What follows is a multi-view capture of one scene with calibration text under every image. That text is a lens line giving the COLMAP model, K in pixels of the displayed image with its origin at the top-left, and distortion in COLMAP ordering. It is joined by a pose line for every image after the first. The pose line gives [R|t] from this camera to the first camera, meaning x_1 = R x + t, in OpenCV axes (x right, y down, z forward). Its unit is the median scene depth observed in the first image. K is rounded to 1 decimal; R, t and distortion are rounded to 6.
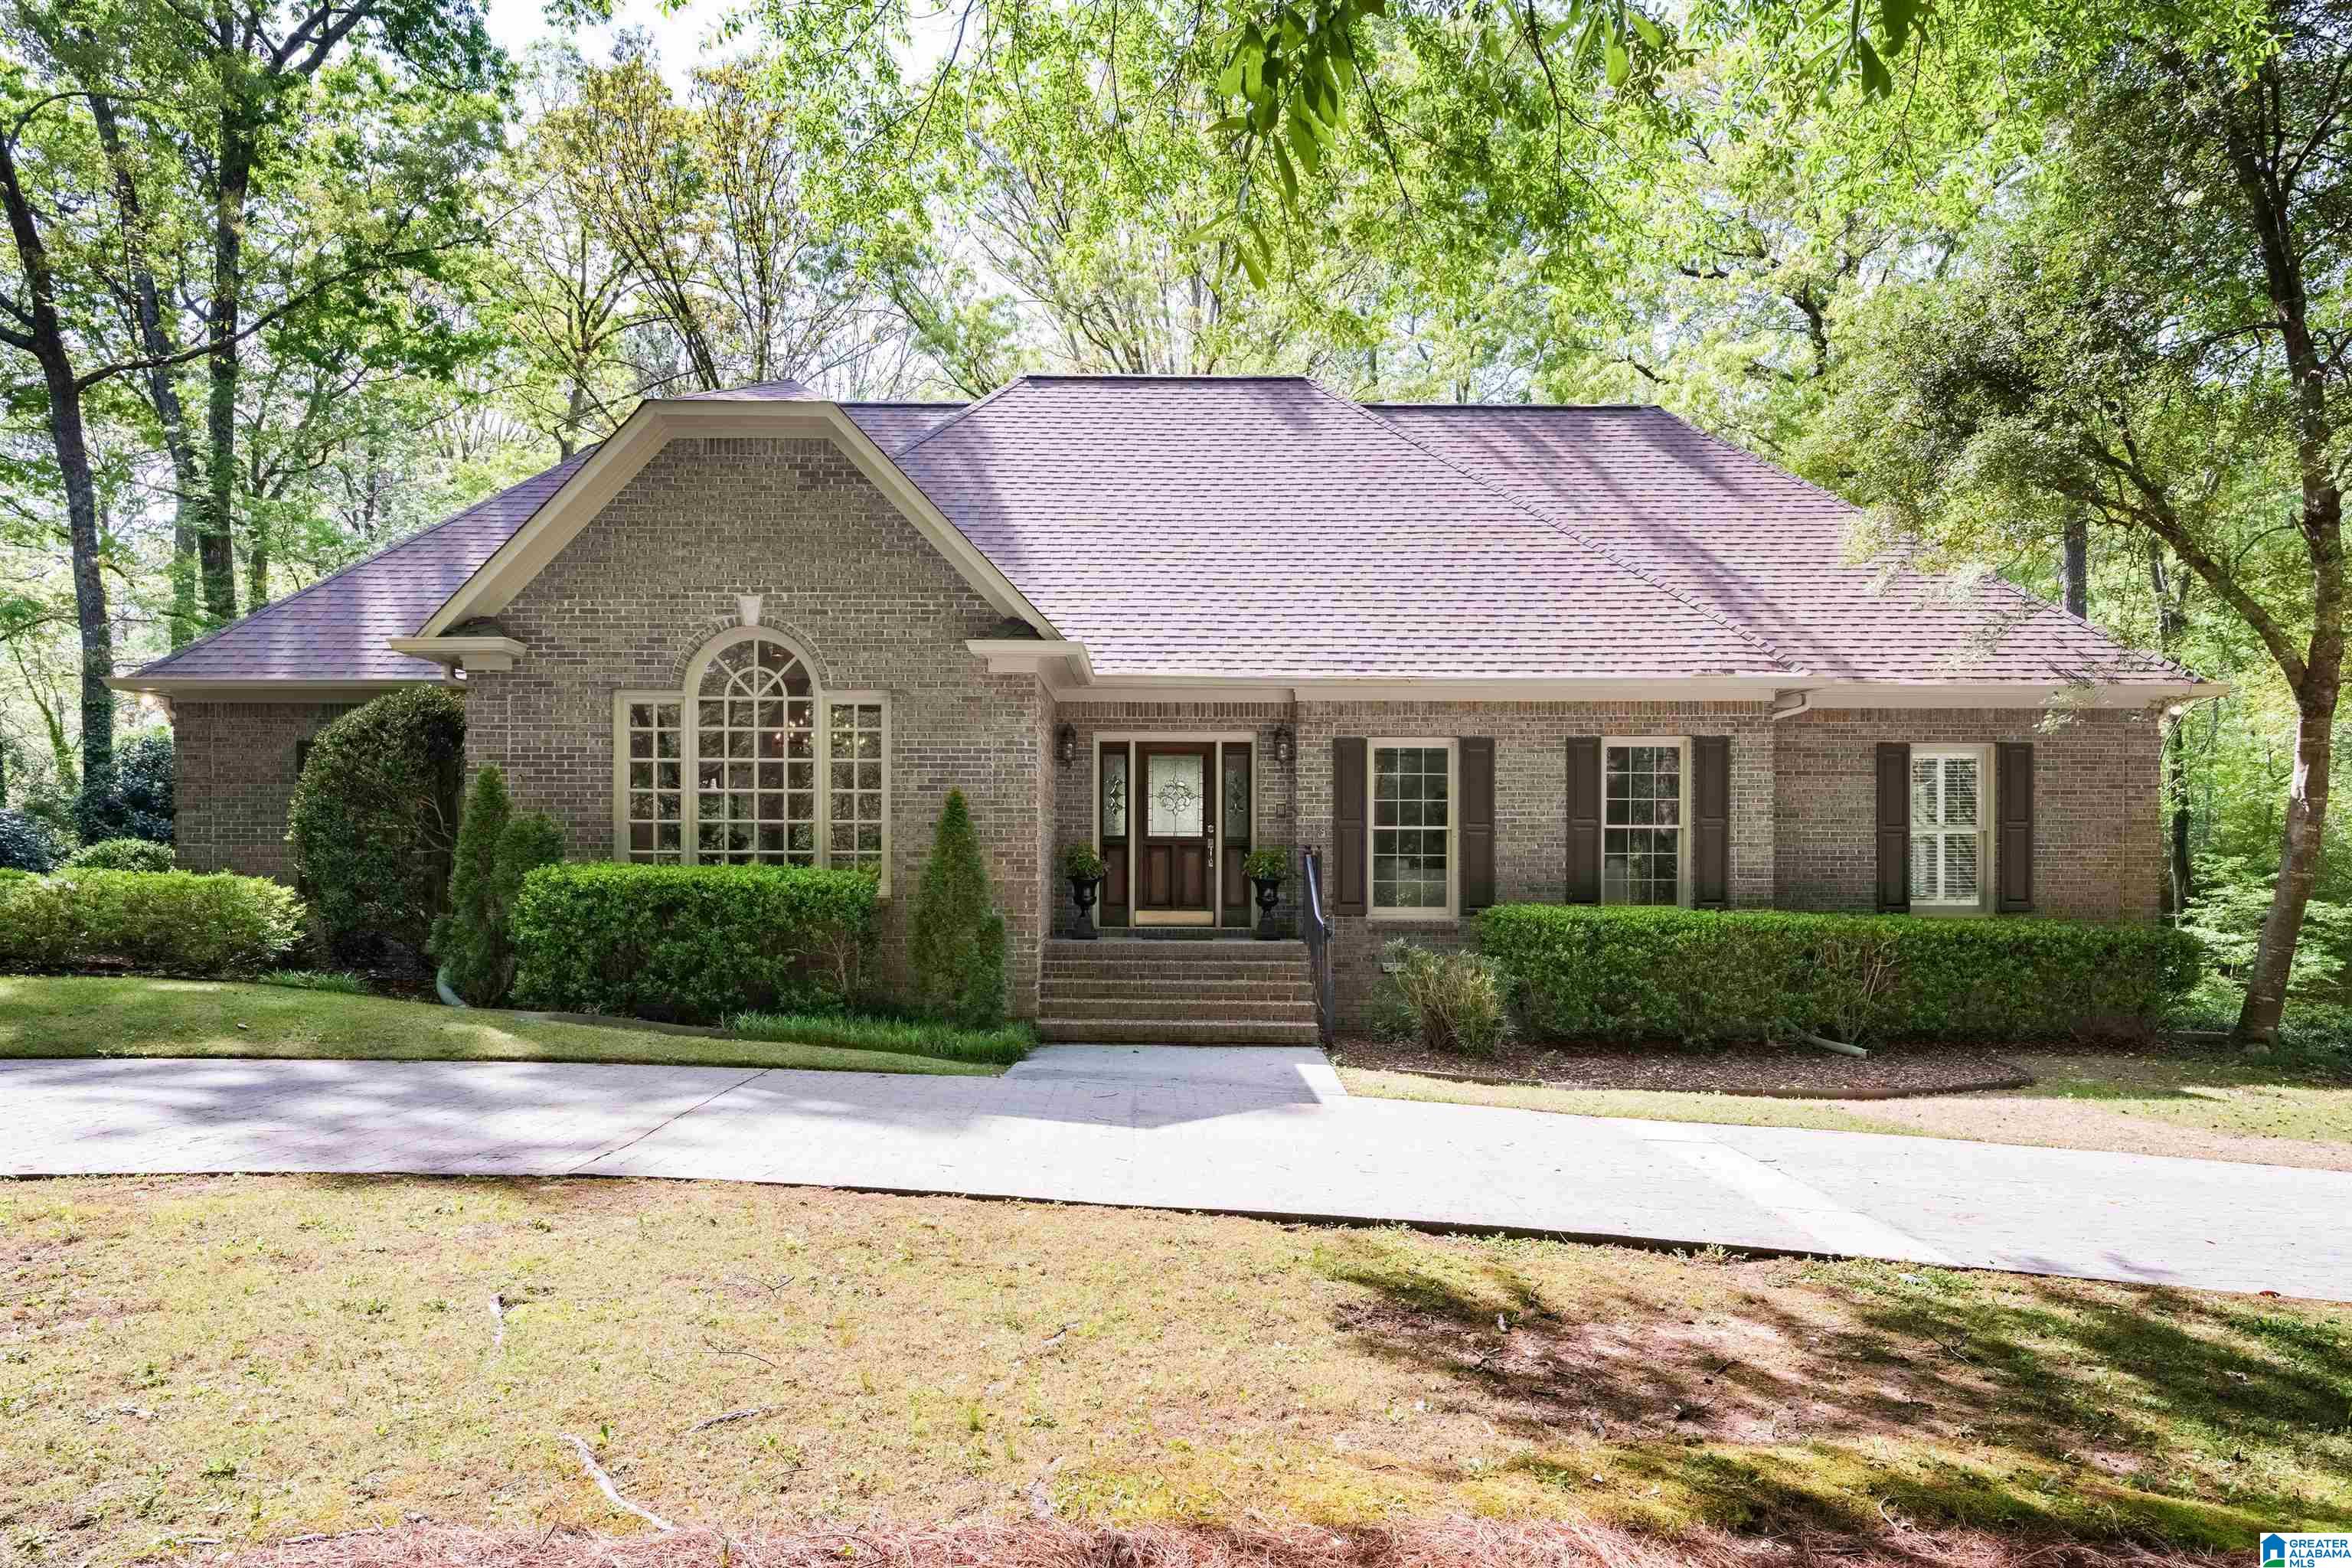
lens RADIAL K [[1376.6, 0, 1164.0], [0, 1376.6, 793.9], [0, 0, 1]] dist [-0.000070, 0.000729]
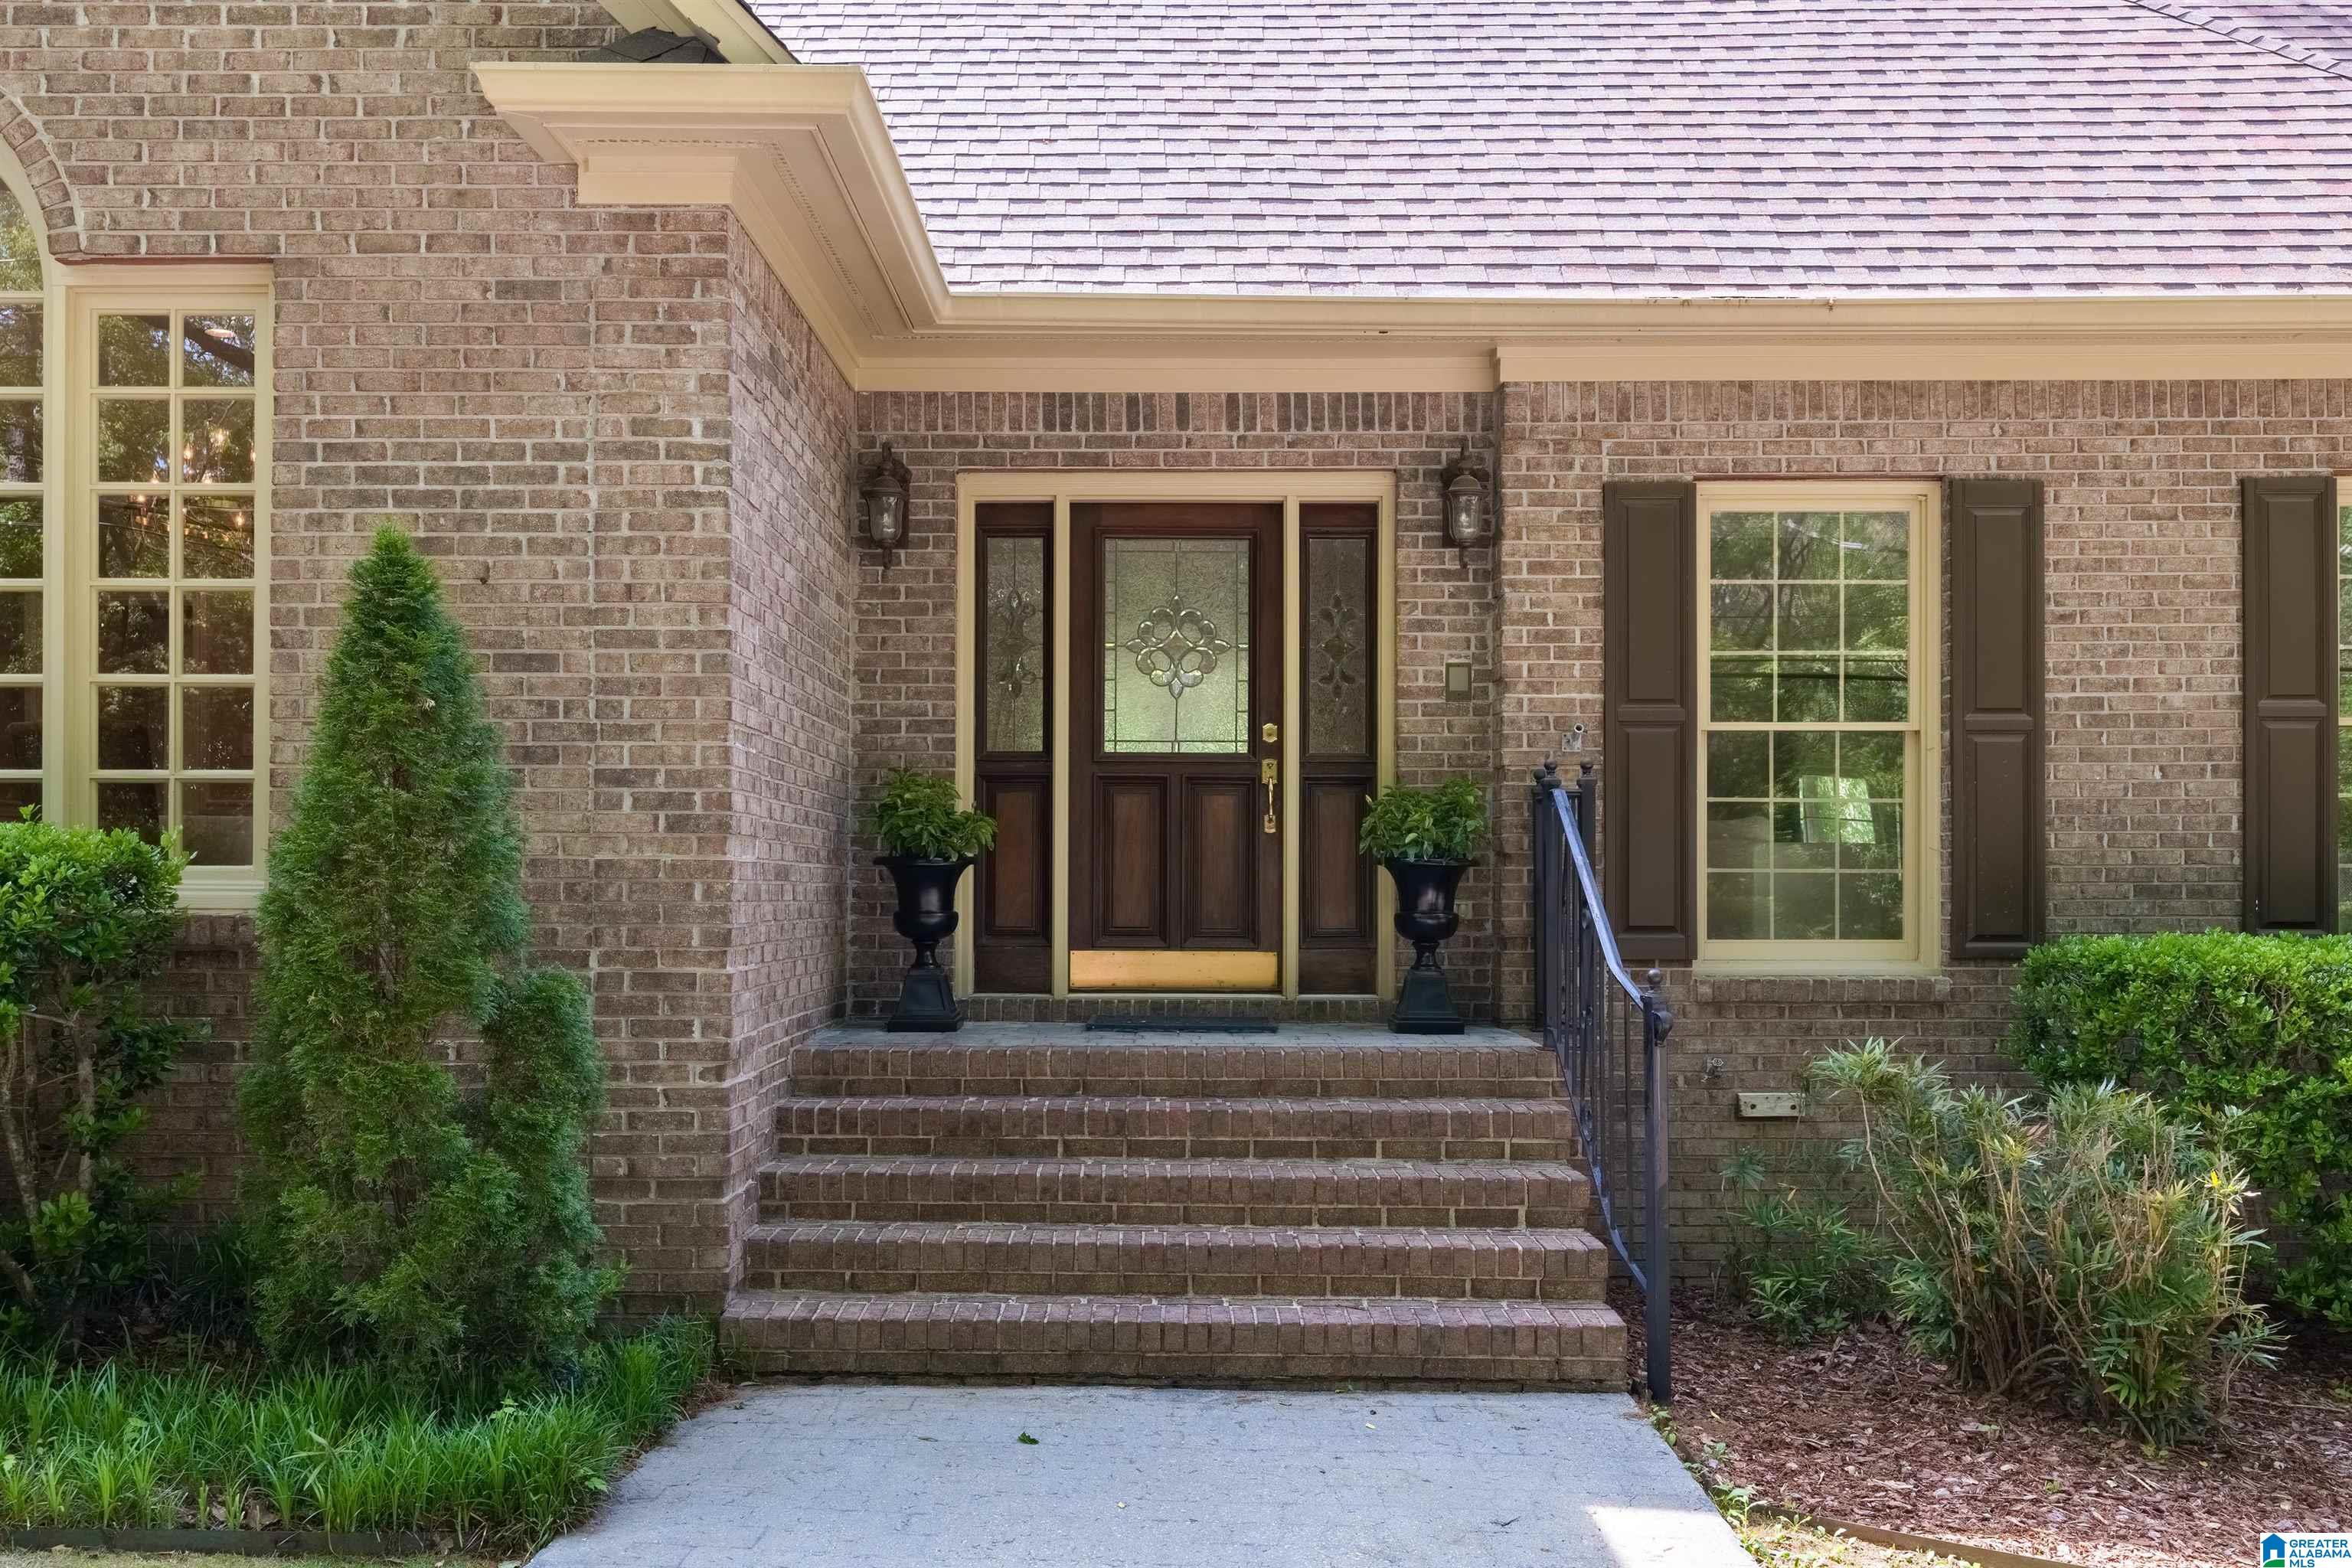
lens RADIAL K [[1971.7, 0, 1184.1], [0, 1971.7, 791.2], [0, 0, 1]] dist [0.009287, -0.003654]
pose [[0.999995, -0.000841, 0.002988, 0.009111], [0.000809, 0.999941, 0.010850, 0.036500], [-0.002997, -0.010847, 0.999937, 0.472868]]
